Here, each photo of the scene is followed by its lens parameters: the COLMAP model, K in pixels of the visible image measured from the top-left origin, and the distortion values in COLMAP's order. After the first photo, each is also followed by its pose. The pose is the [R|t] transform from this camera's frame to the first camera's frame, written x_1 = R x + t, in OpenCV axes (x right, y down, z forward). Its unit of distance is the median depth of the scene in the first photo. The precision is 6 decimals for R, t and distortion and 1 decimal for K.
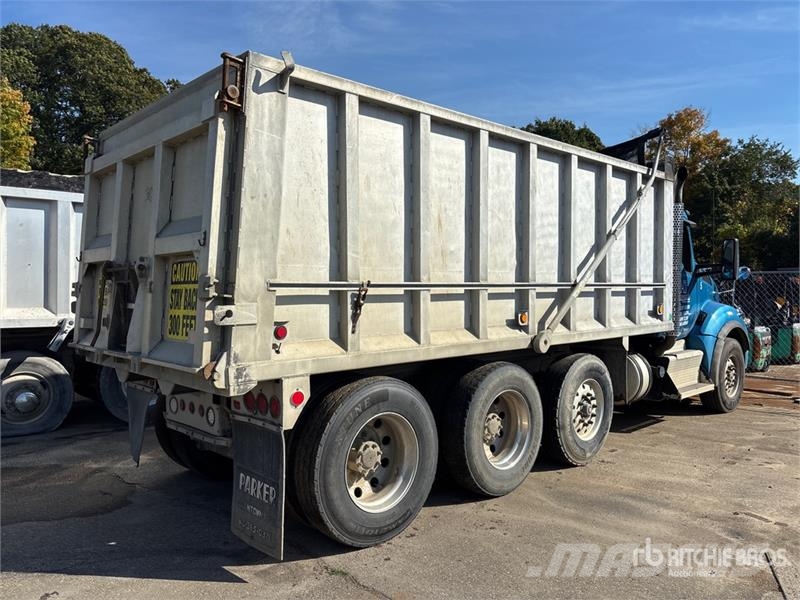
lens RADIAL K [[588.5, 0, 400.0], [0, 588.5, 300.0], [0, 0, 1]] dist [0.065446, -0.077585]
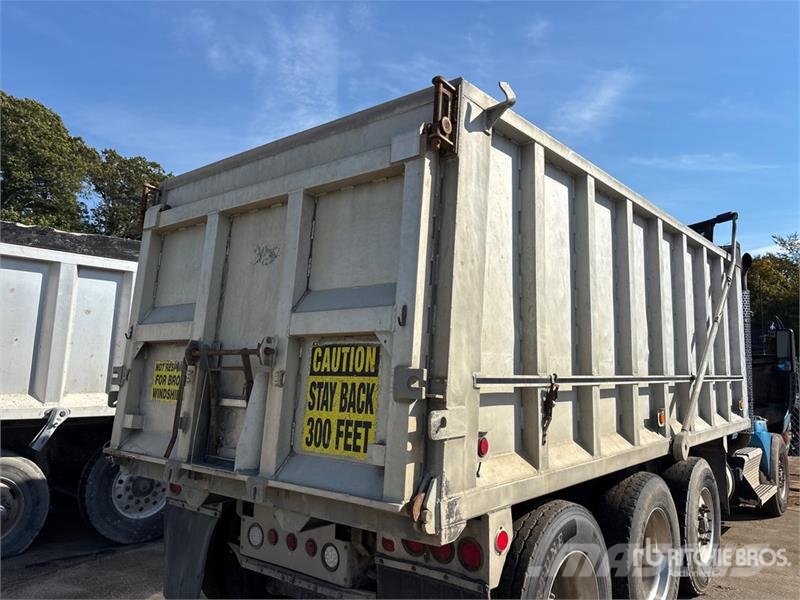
lens RADIAL K [[588.5, 0, 400.0], [0, 588.5, 300.0], [0, 0, 1]] dist [0.065446, -0.077585]
pose [[0.992306, 0.032173, 0.119556, -0.362769], [-0.015887, 0.990752, -0.134754, -0.021924], [-0.122786, 0.131818, 0.983640, 0.248754]]
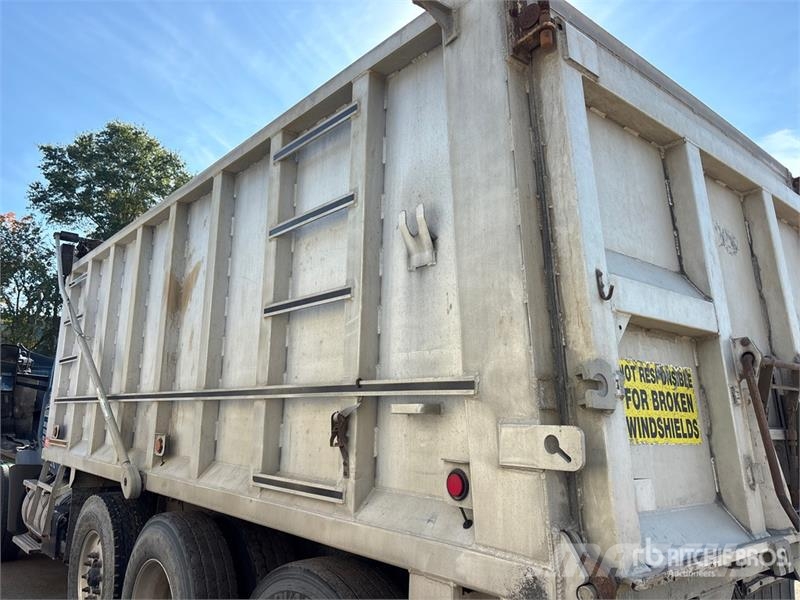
lens RADIAL K [[611.0, 0, 385.5], [0, 611.0, 298.9], [0, 0, 1]] dist [0.067578, -0.099345]
pose [[0.062141, 0.198322, 0.978165, -1.121636], [-0.002334, 0.980085, -0.198563, 0.001950], [-0.998065, 0.010056, 0.061366, 1.412277]]
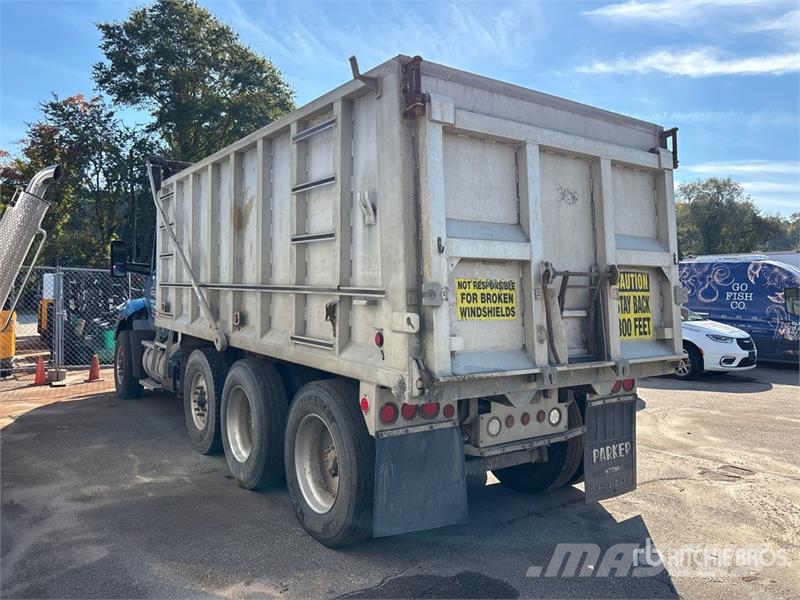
lens RADIAL K [[611.0, 0, 385.5], [0, 611.0, 298.9], [0, 0, 1]] dist [0.067578, -0.099345]
pose [[0.166086, -0.012631, 0.986030, -1.570375], [0.004330, 0.999918, 0.012079, -0.028132], [-0.986102, 0.002263, 0.166127, 1.218307]]
